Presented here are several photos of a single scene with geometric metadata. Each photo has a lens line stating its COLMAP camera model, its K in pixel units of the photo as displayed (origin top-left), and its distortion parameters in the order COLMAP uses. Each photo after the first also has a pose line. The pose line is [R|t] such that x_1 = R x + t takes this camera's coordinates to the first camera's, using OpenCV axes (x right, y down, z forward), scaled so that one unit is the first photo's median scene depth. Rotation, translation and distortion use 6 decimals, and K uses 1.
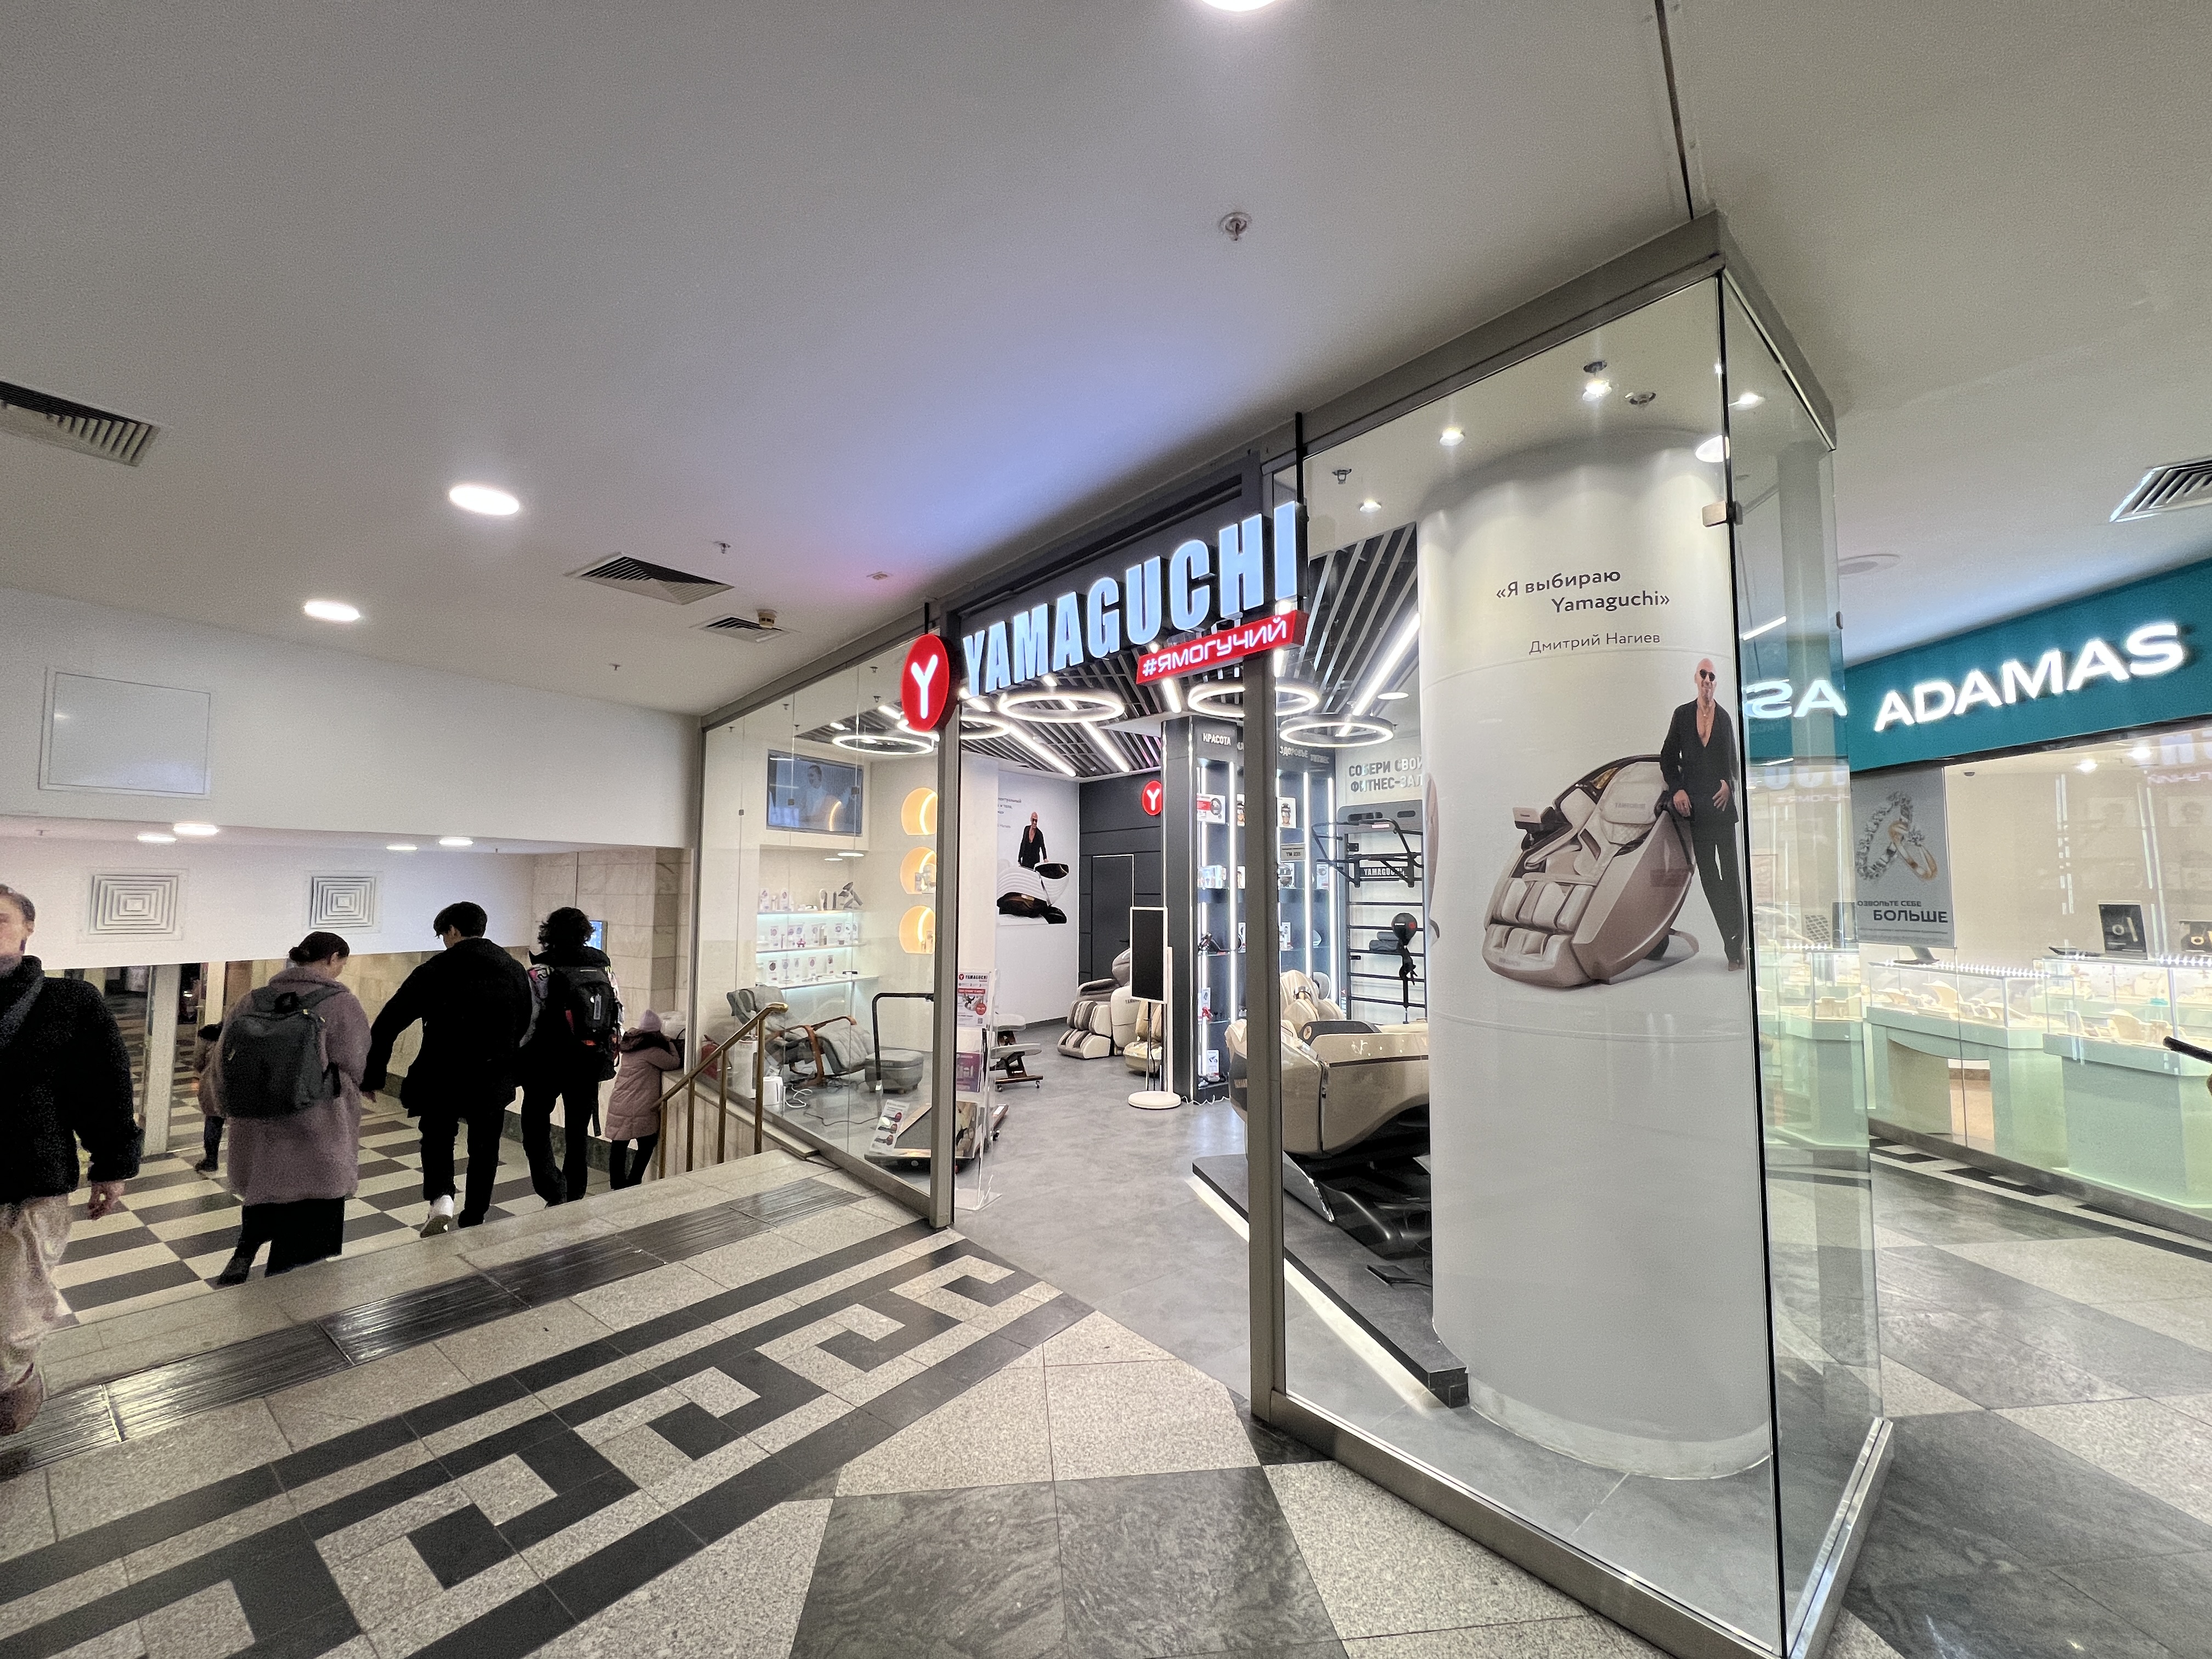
lens RADIAL K [[885.2, 0, 1108.0], [0, 885.2, 832.9], [0, 0, 1]] dist [-0.000680, -0.000542]
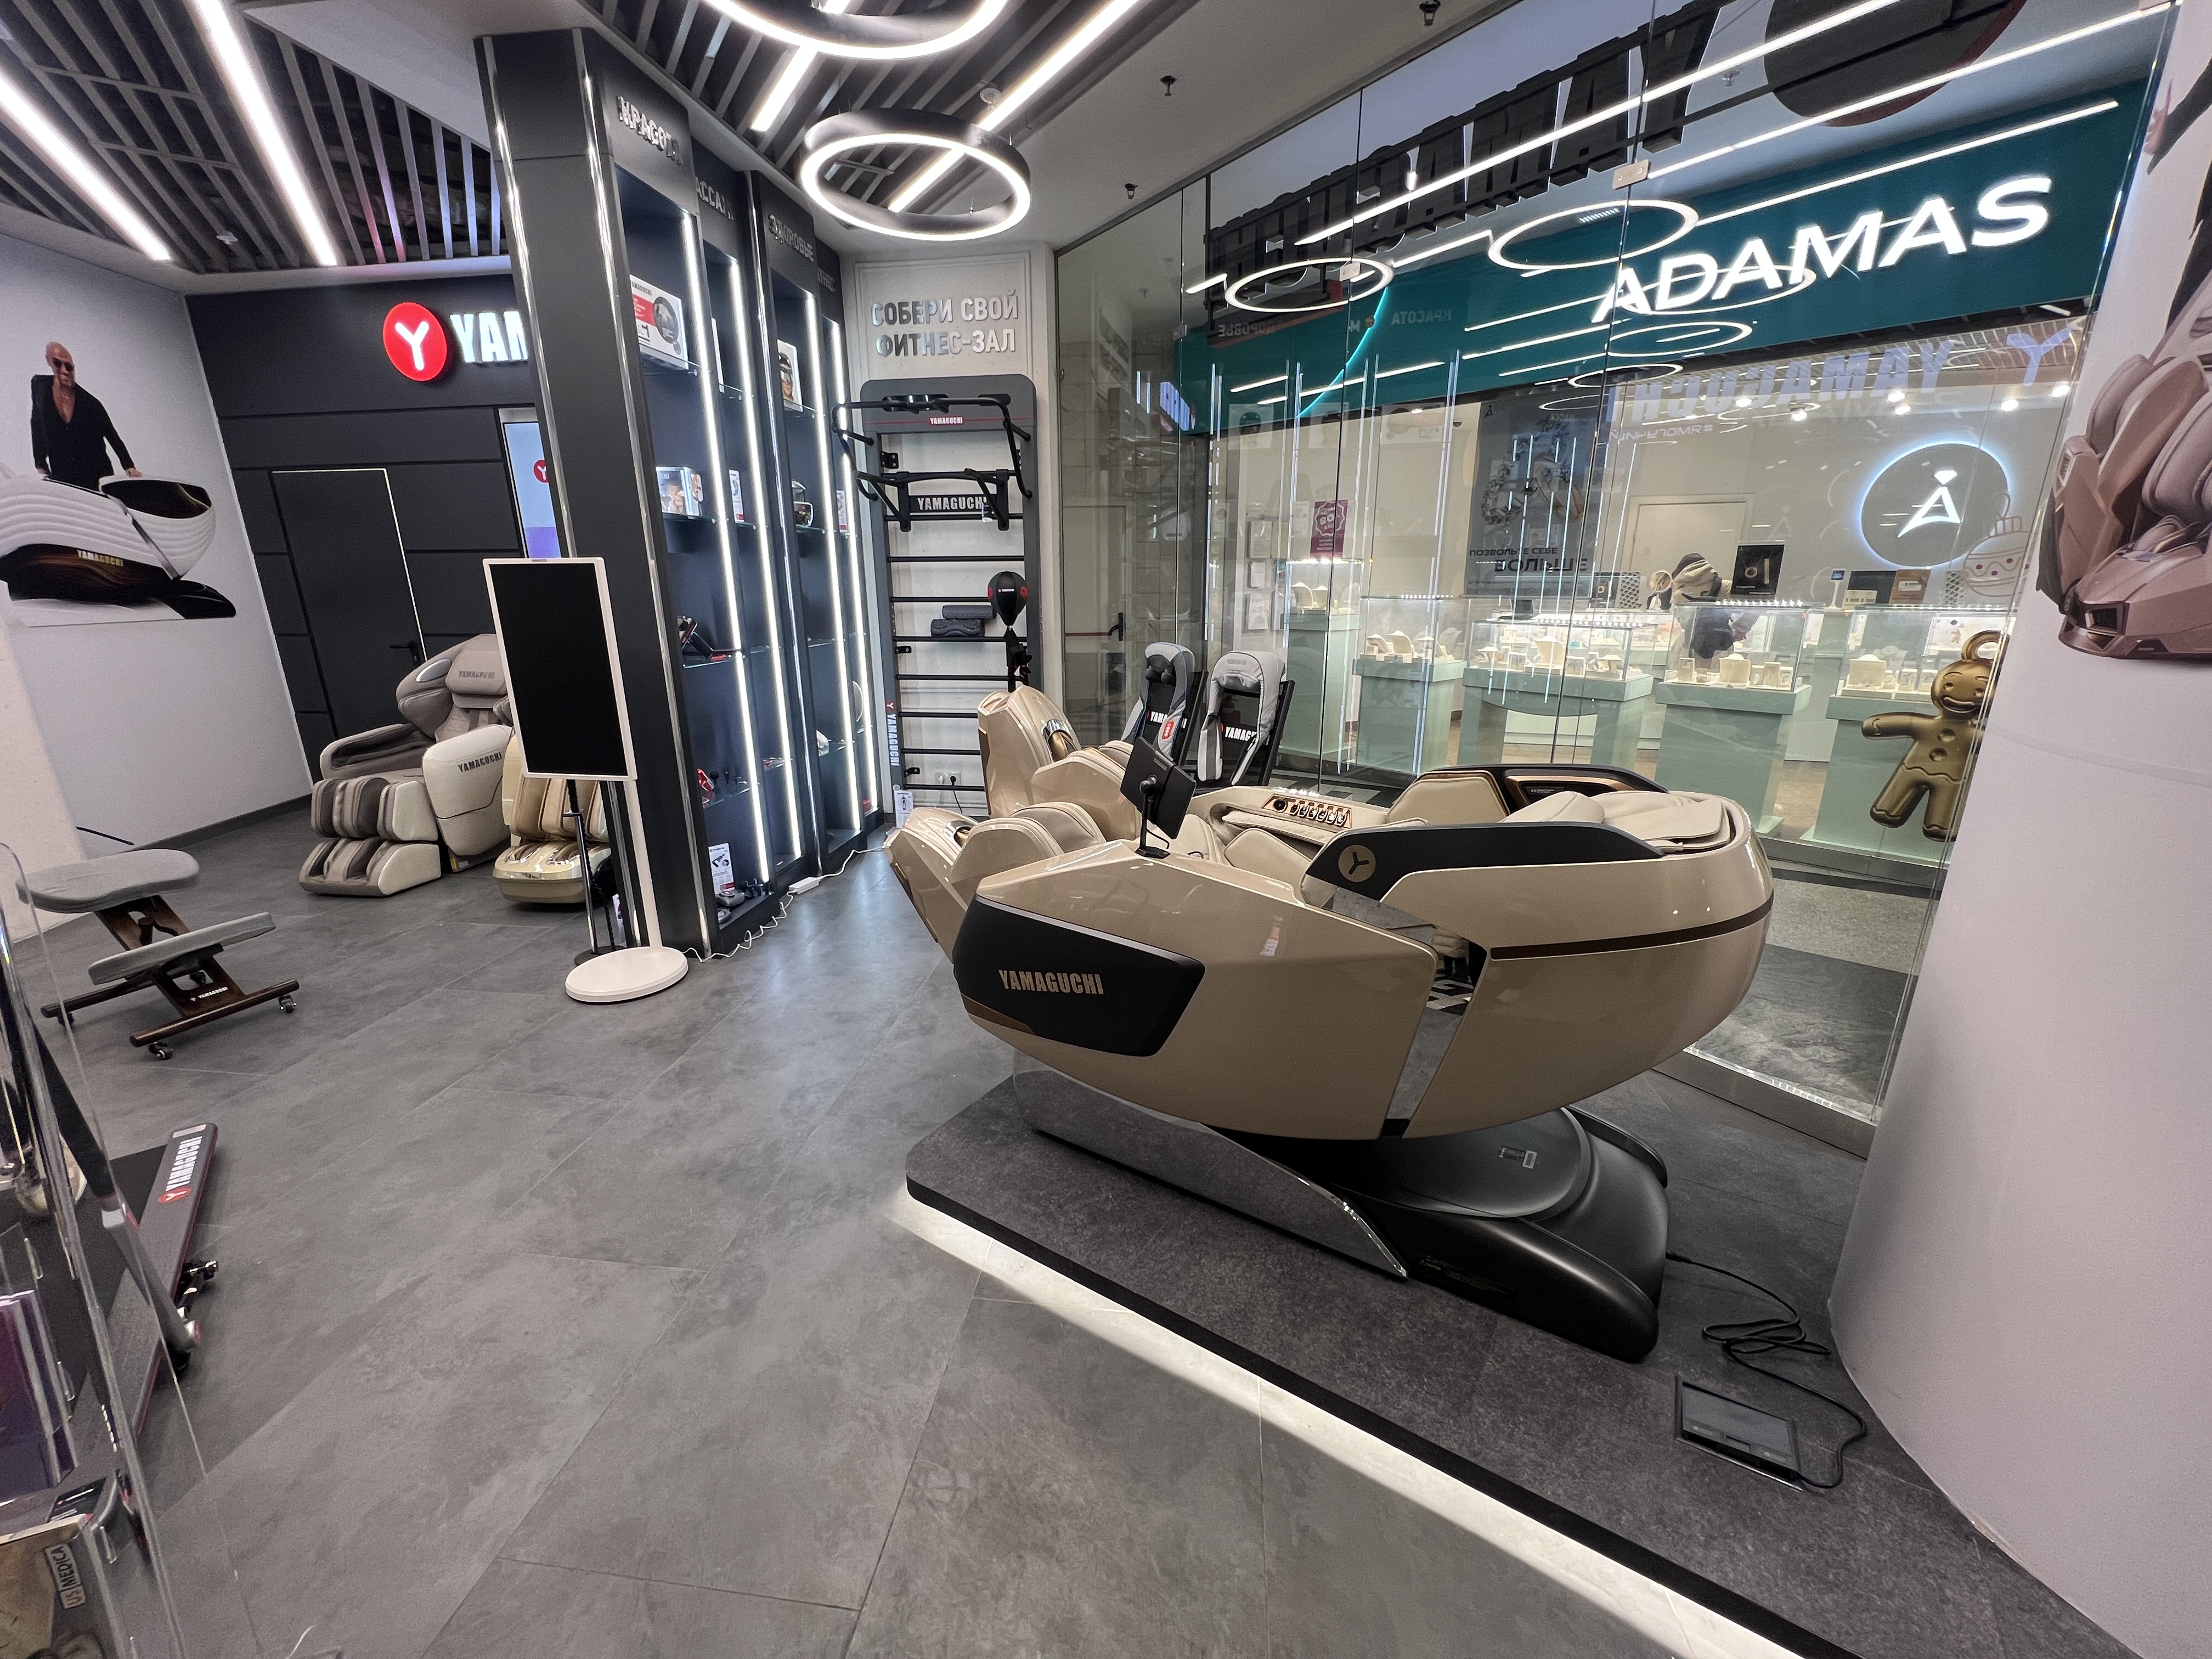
lens RADIAL K [[878.8, 0, 1106.0], [0, 878.8, 829.5], [0, 0, 1]] dist [-0.000190, -0.000217]
pose [[0.735256, -0.196151, 0.648787, -0.064858], [-0.037245, 0.944070, 0.327635, 0.075563], [-0.676766, -0.265060, 0.686827, 0.643935]]
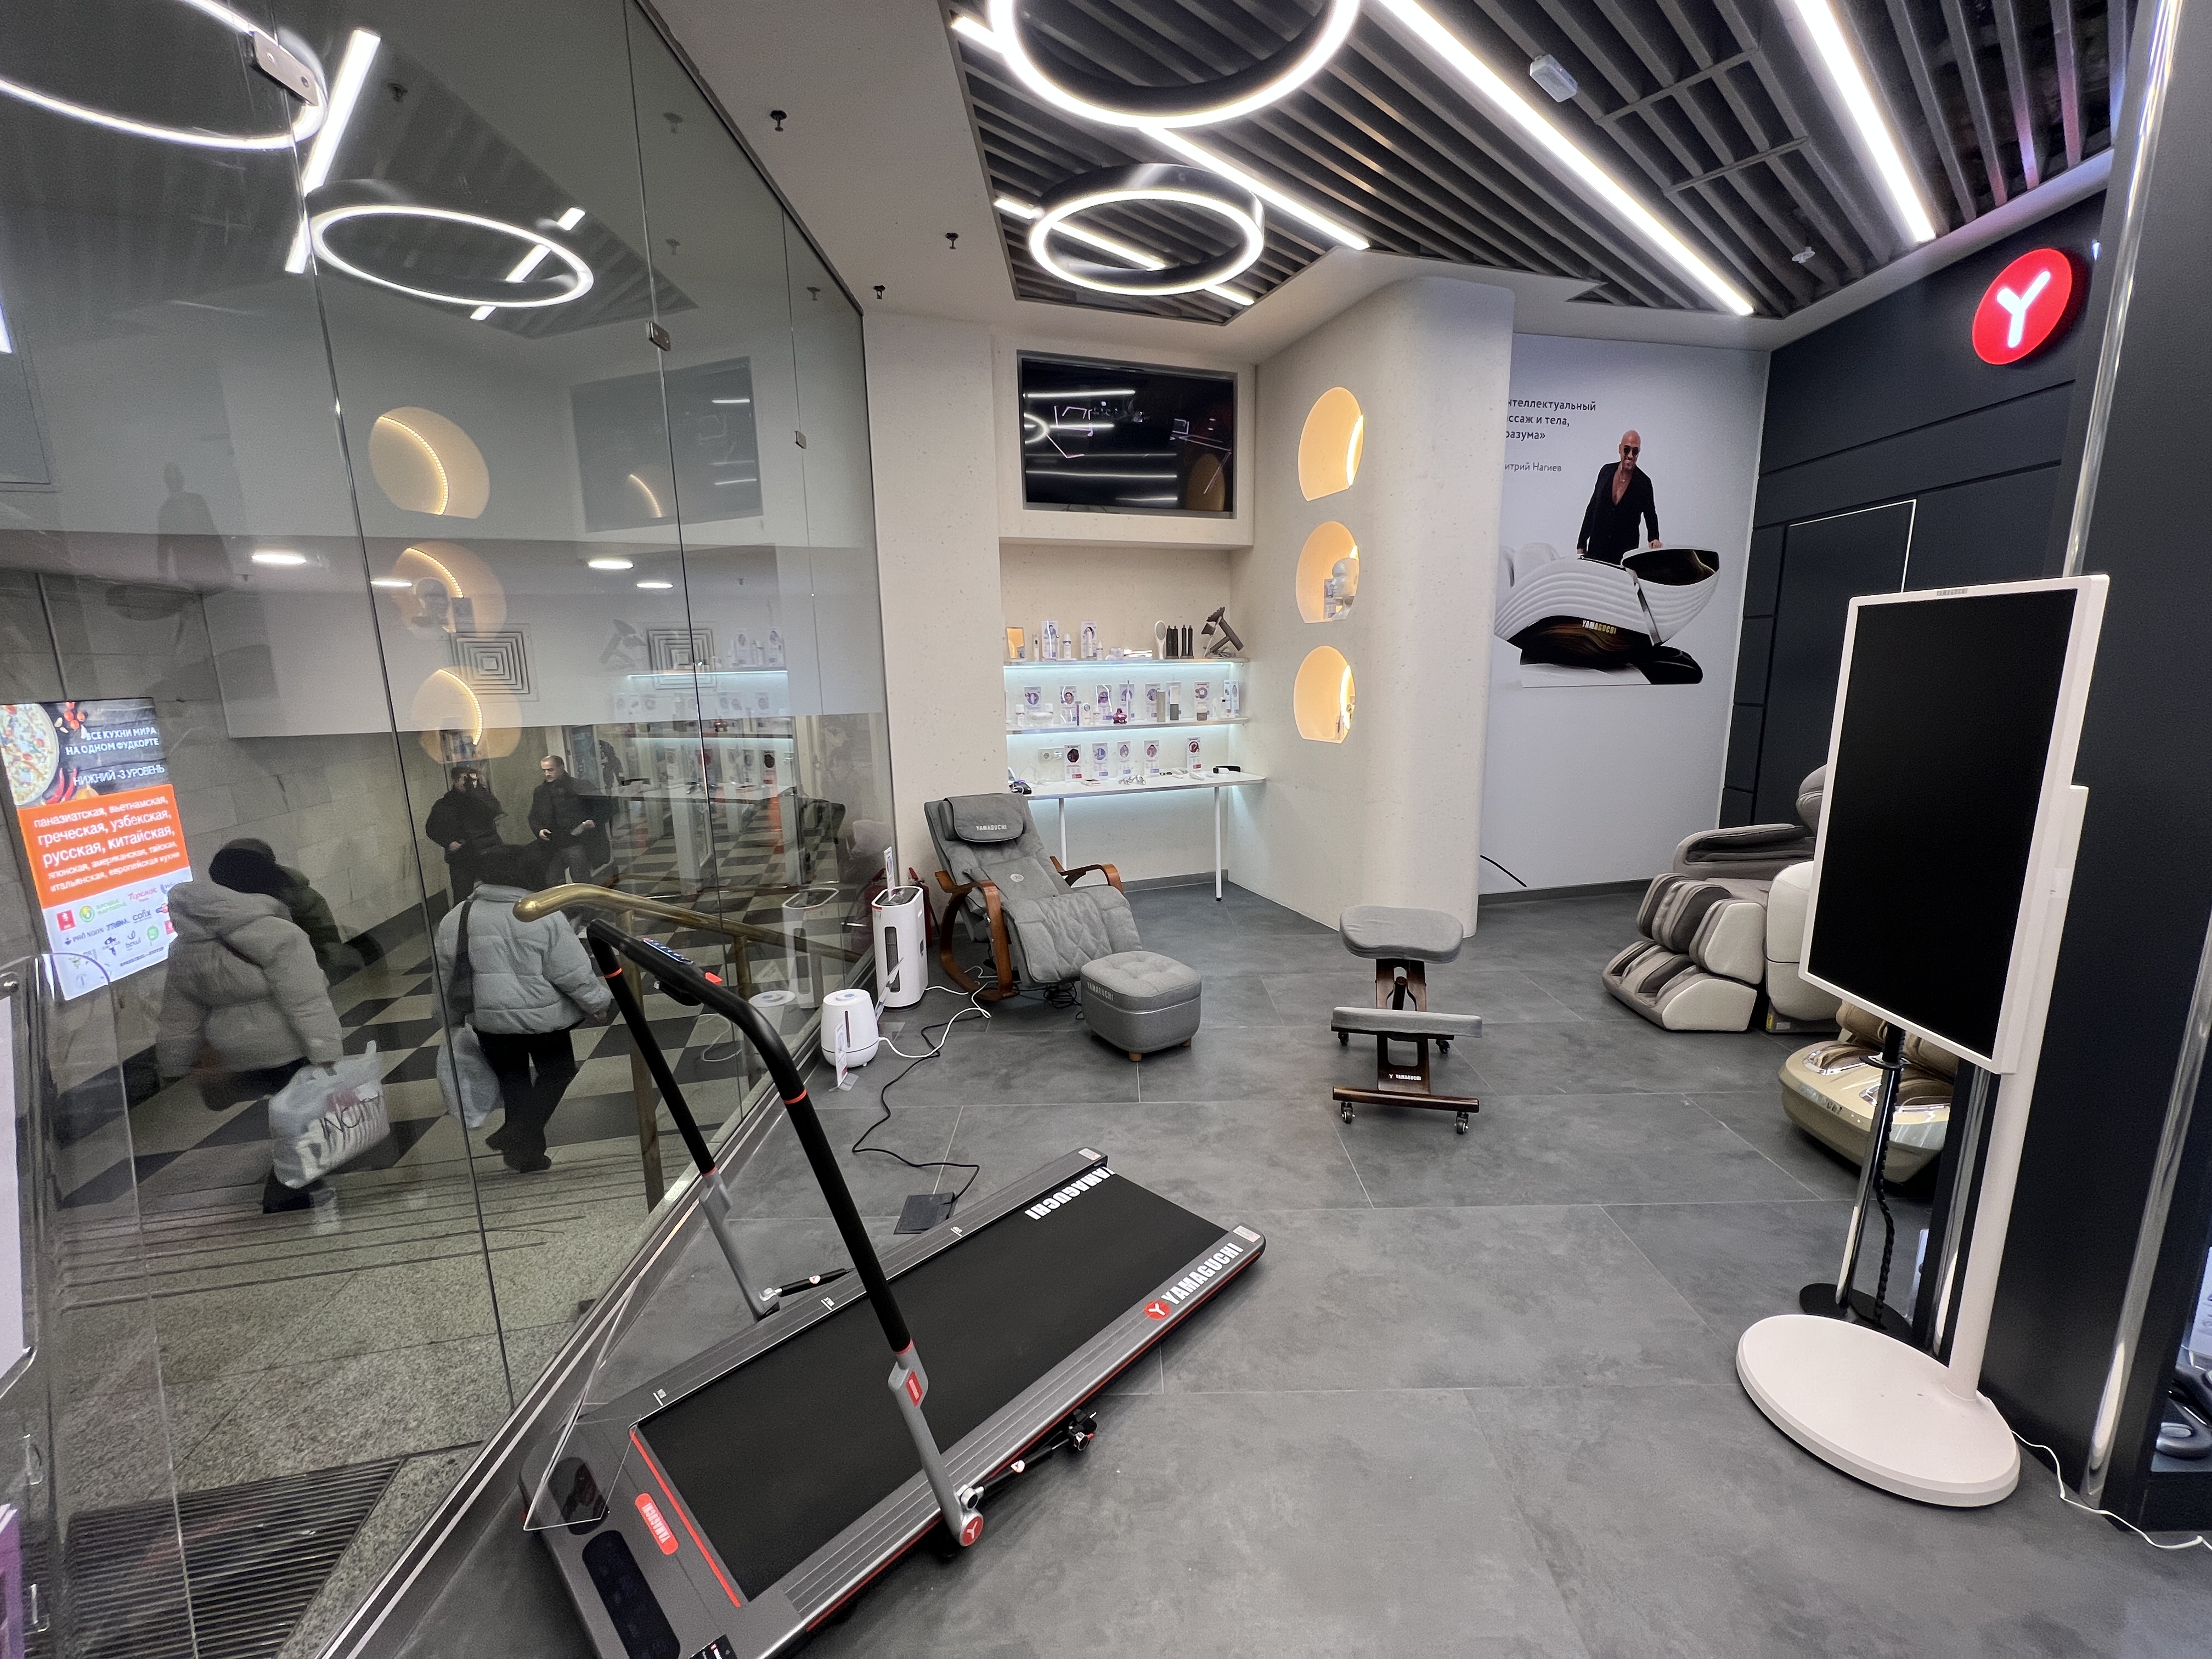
lens RADIAL K [[885.2, 0, 1108.0], [0, 885.2, 832.9], [0, 0, 1]] dist [-0.000680, -0.000542]
pose [[0.765493, 0.103693, -0.635034, 0.037484], [0.065096, 0.969385, 0.236758, 0.098768], [0.640142, -0.222575, 0.735308, 0.901224]]
